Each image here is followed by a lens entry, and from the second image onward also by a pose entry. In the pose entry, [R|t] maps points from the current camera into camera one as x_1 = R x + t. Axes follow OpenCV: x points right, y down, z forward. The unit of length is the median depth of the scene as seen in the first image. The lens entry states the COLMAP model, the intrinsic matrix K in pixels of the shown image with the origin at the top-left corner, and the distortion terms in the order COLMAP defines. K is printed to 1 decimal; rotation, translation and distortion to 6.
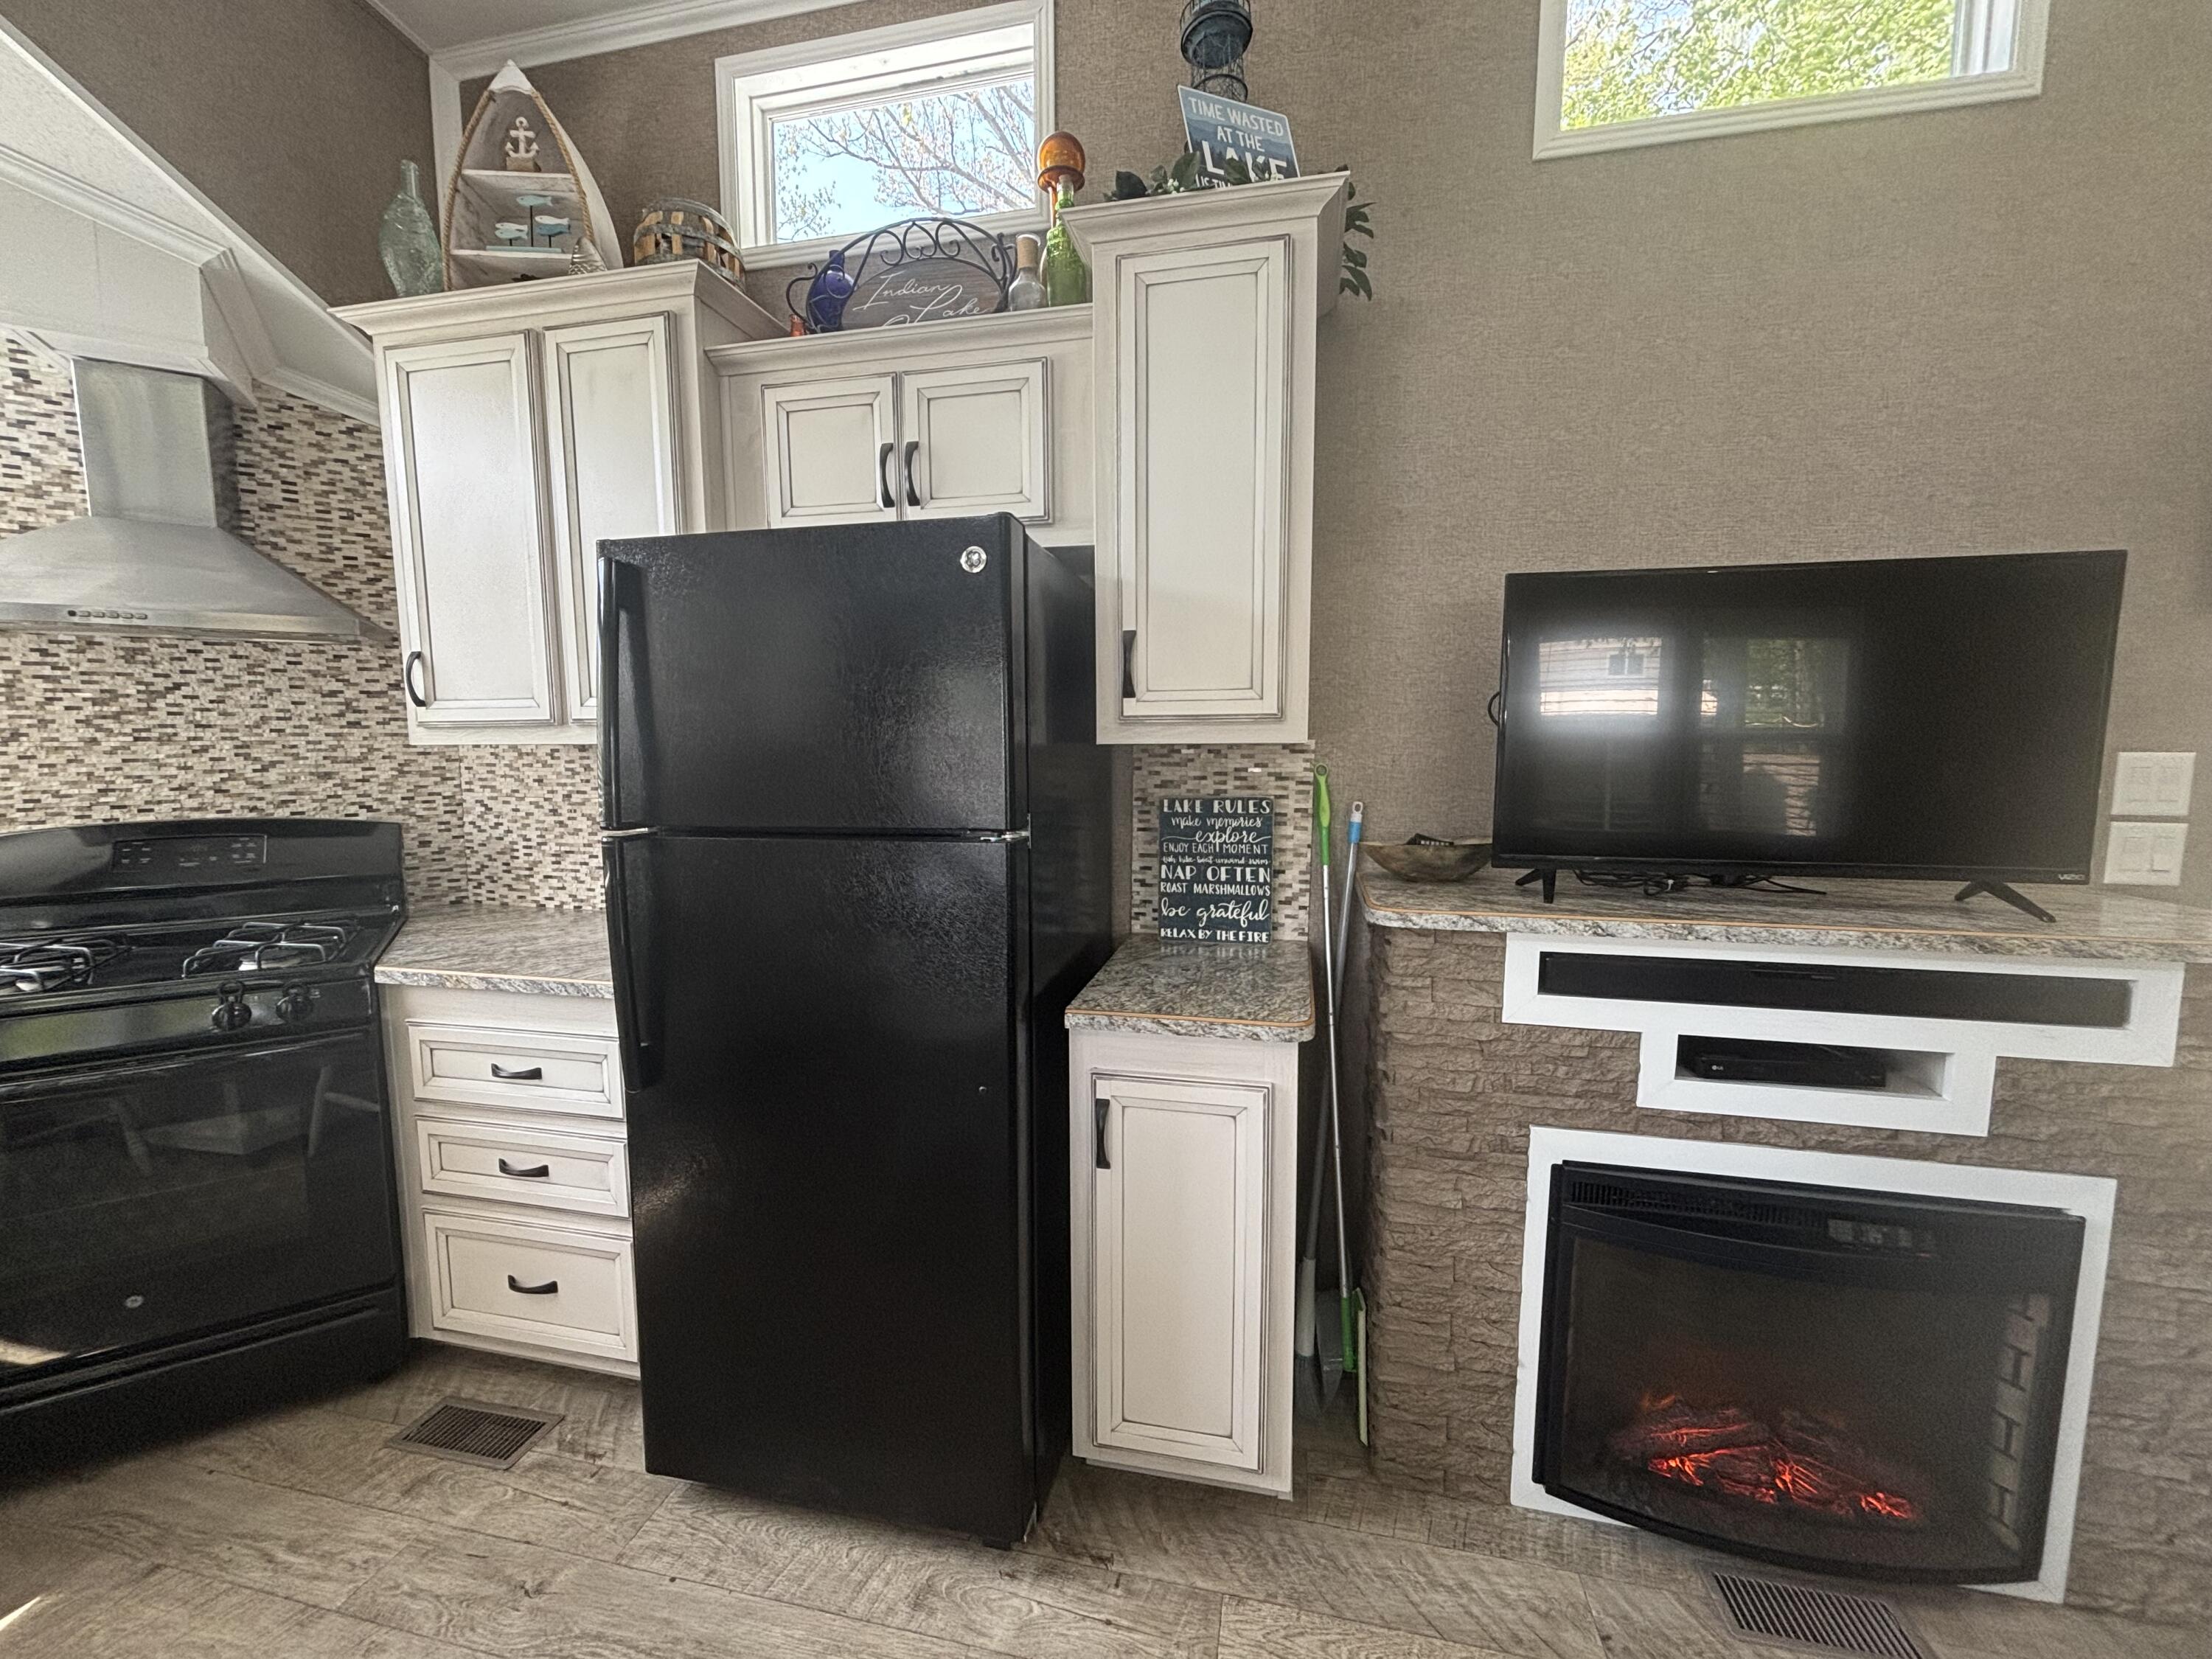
lens RADIAL K [[889.0, 0, 1102.9], [0, 889.0, 826.2], [0, 0, 1]] dist [0.001112, -0.001526]
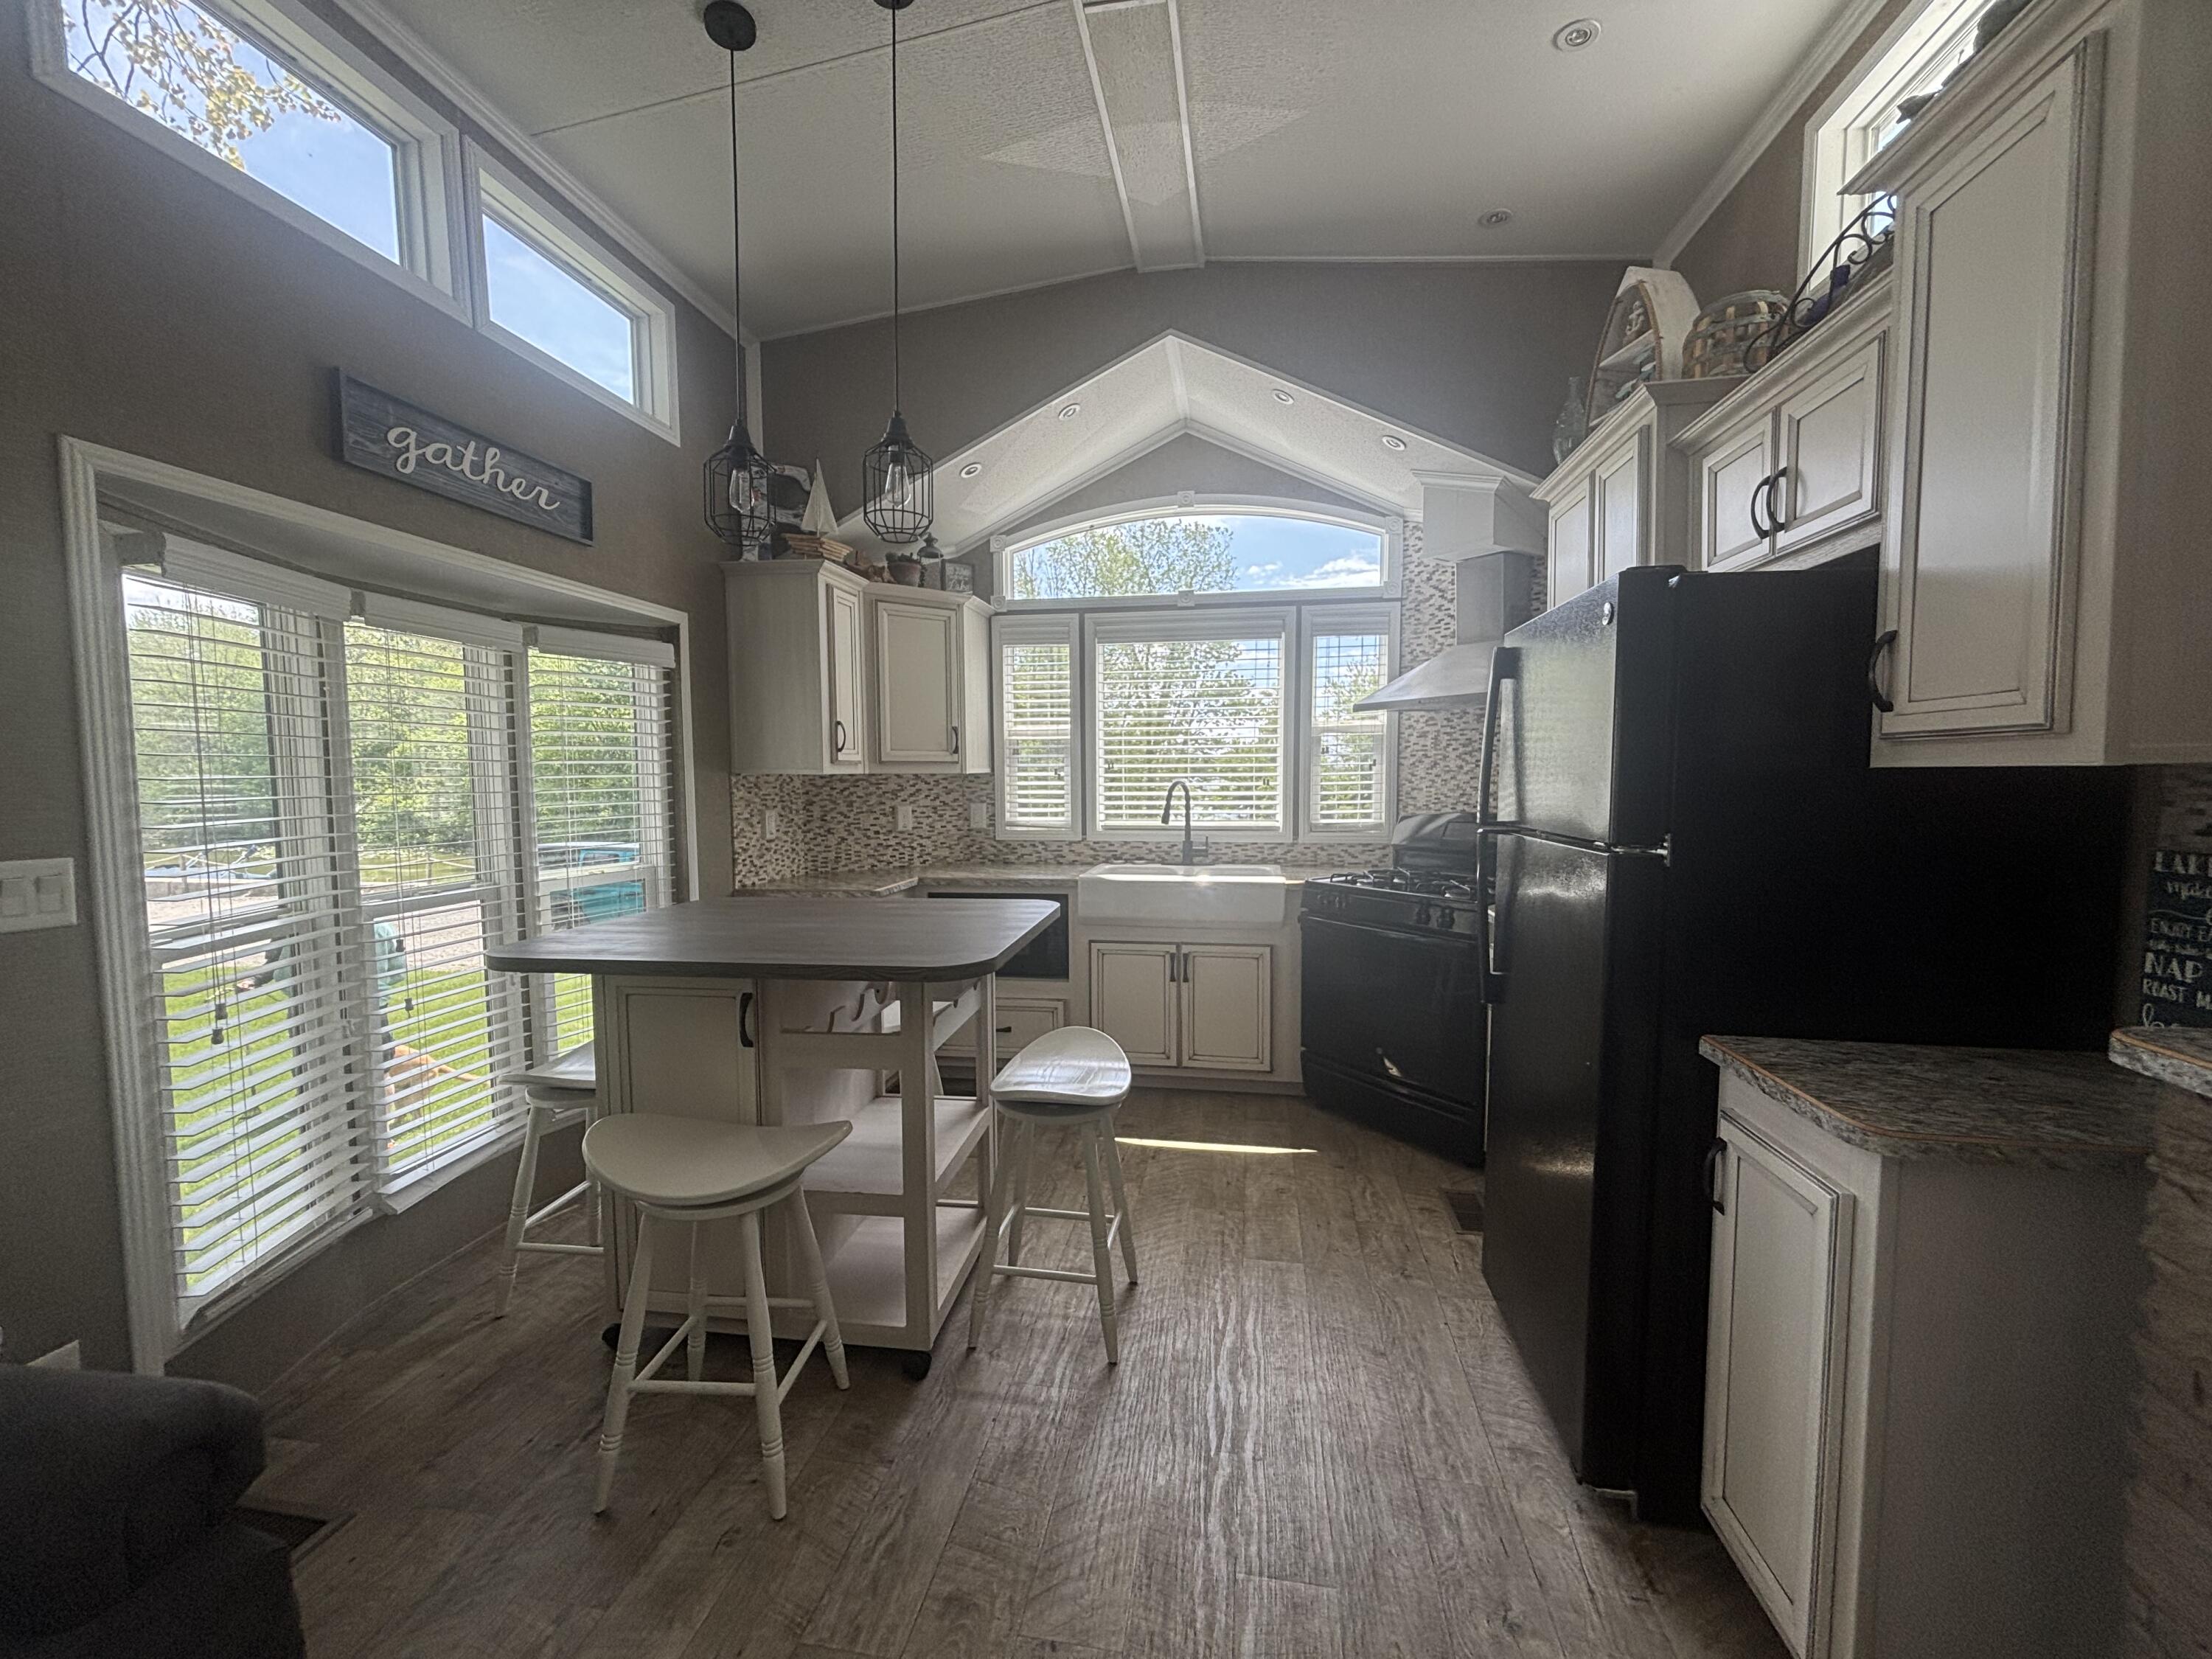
lens RADIAL K [[889.0, 0, 1102.3], [0, 889.0, 828.8], [0, 0, 1]] dist [0.001112, -0.001526]
pose [[0.050321, 0.066246, -0.996534, 0.683667], [-0.090006, 0.994038, 0.061535, -0.017749], [0.994669, 0.086598, 0.055983, 0.194846]]
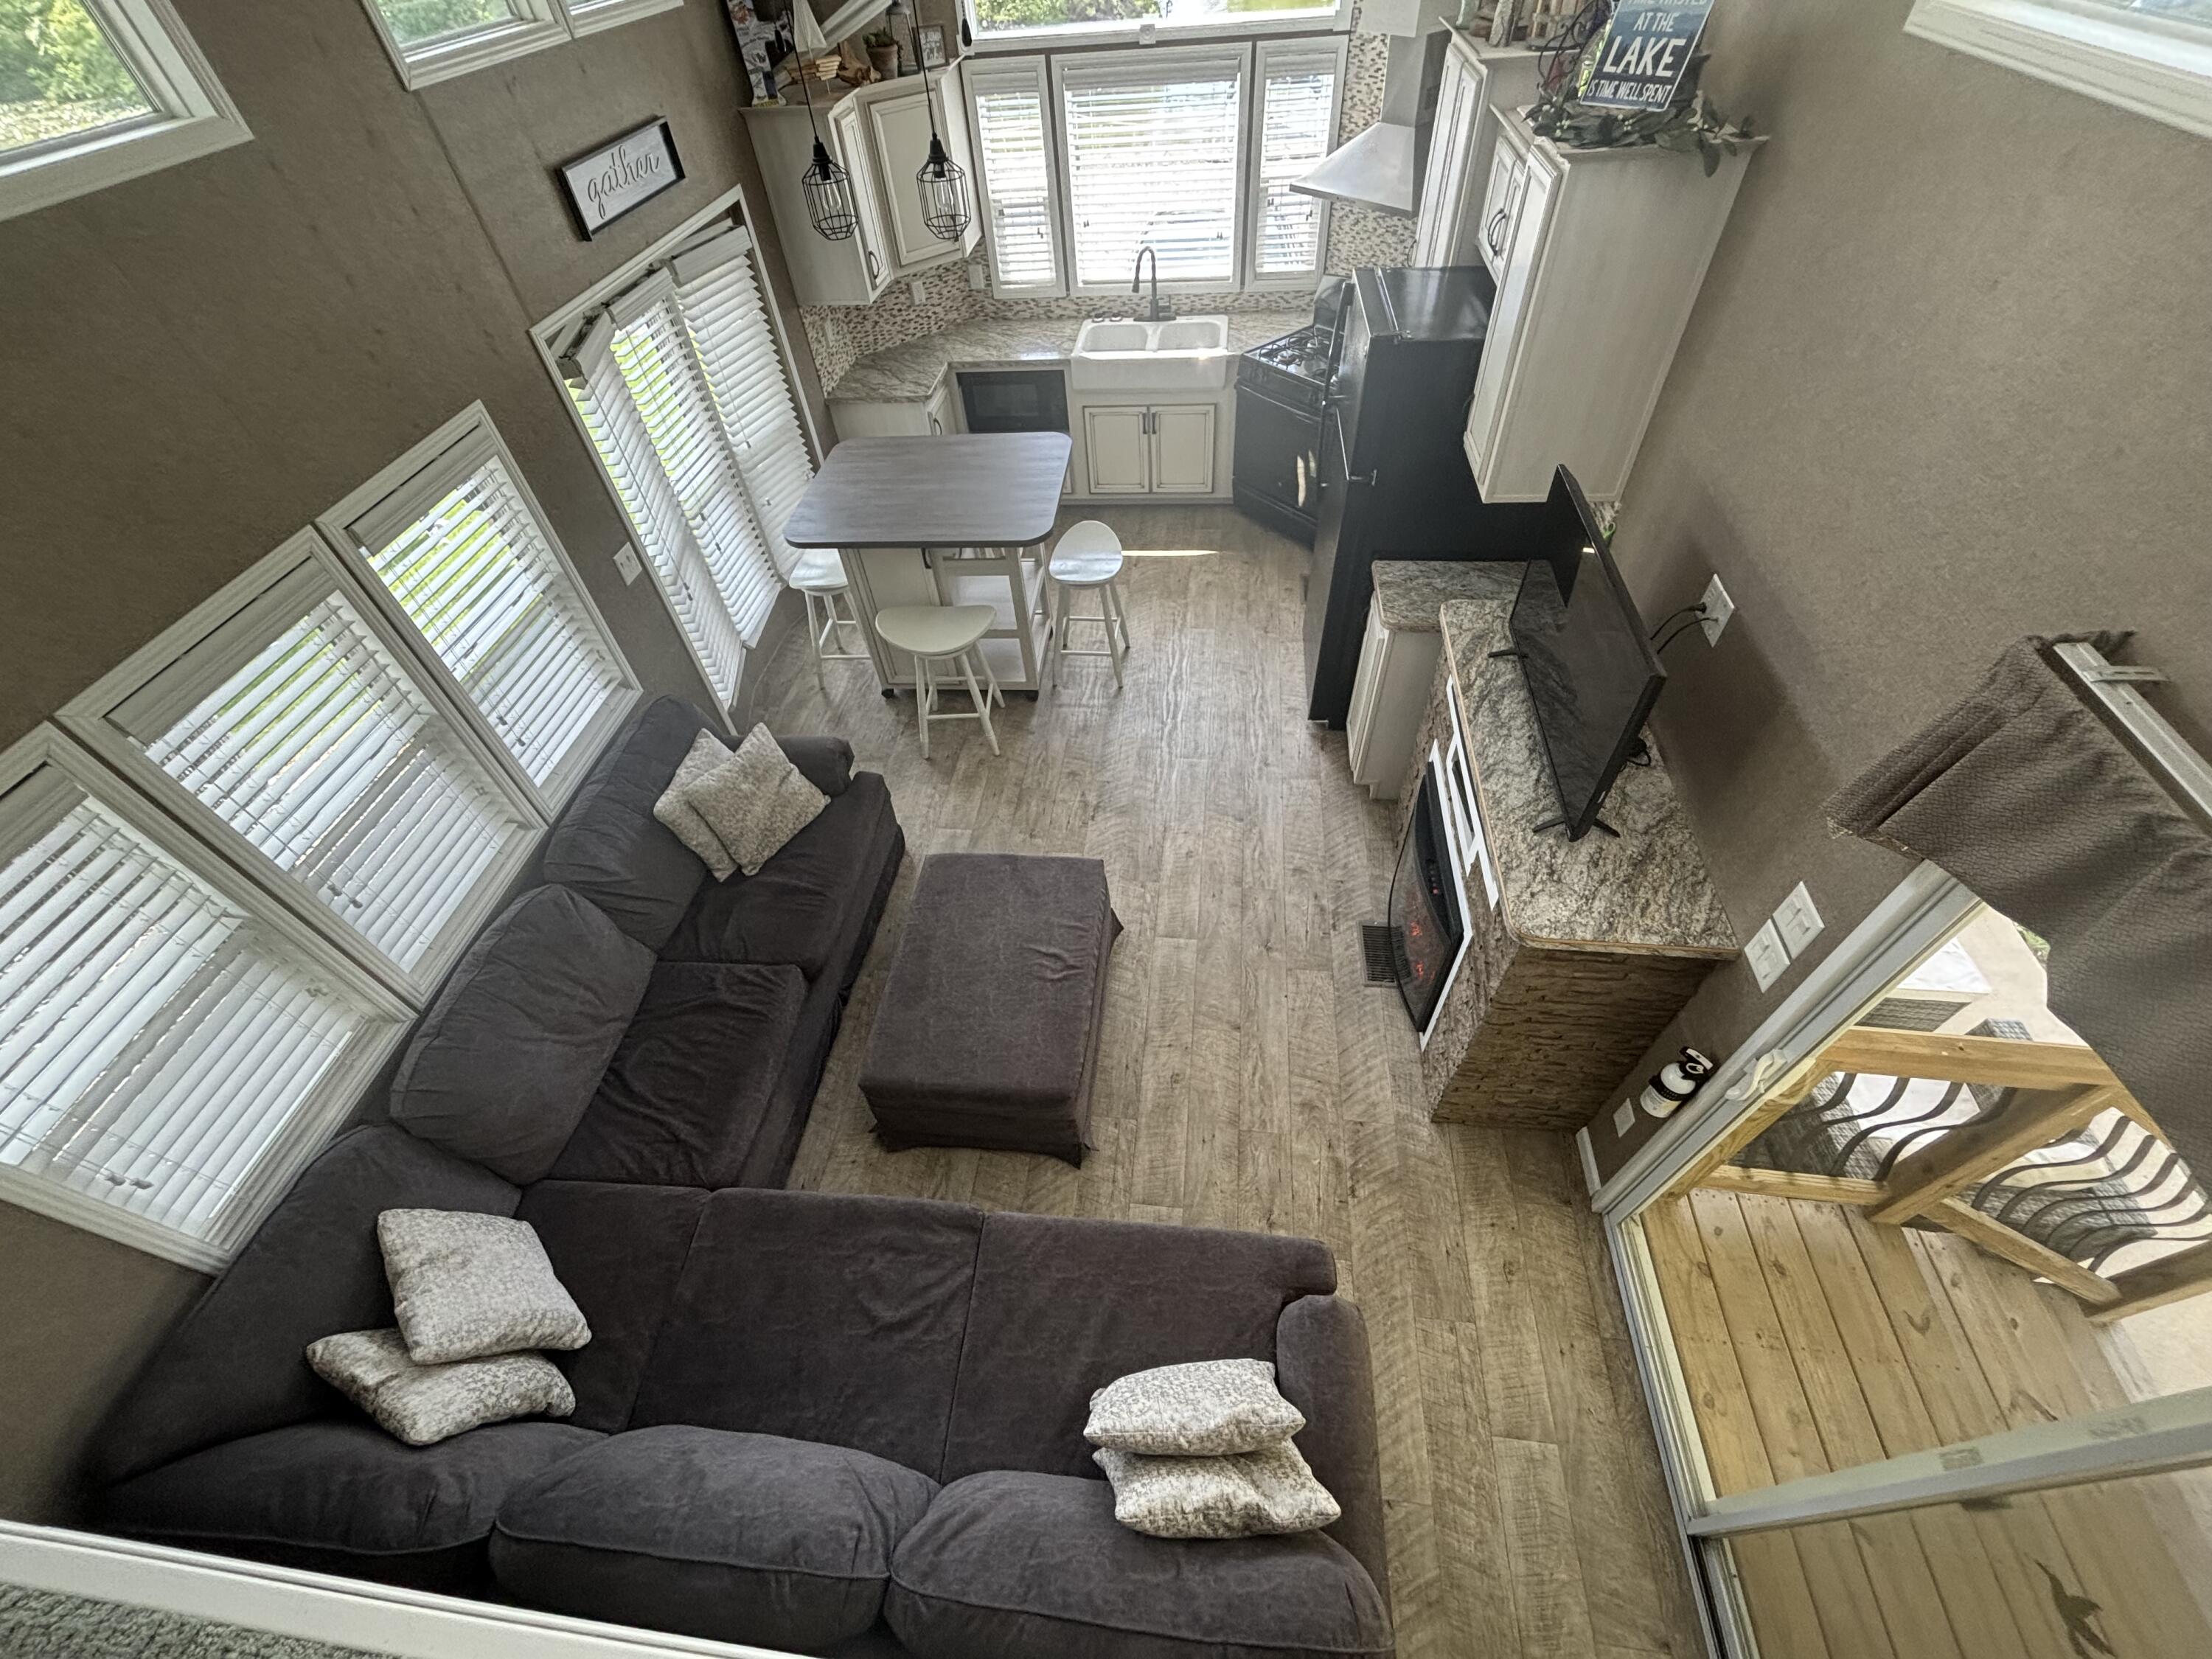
lens RADIAL K [[889.0, 0, 1102.7], [0, 889.0, 830.8], [0, 0, 1]] dist [0.001112, -0.001526]
pose [[0.102449, 0.744017, -0.660259, 1.449678], [-0.033153, 0.665937, 0.745271, -0.771291], [0.994186, -0.054463, 0.092890, 0.044062]]
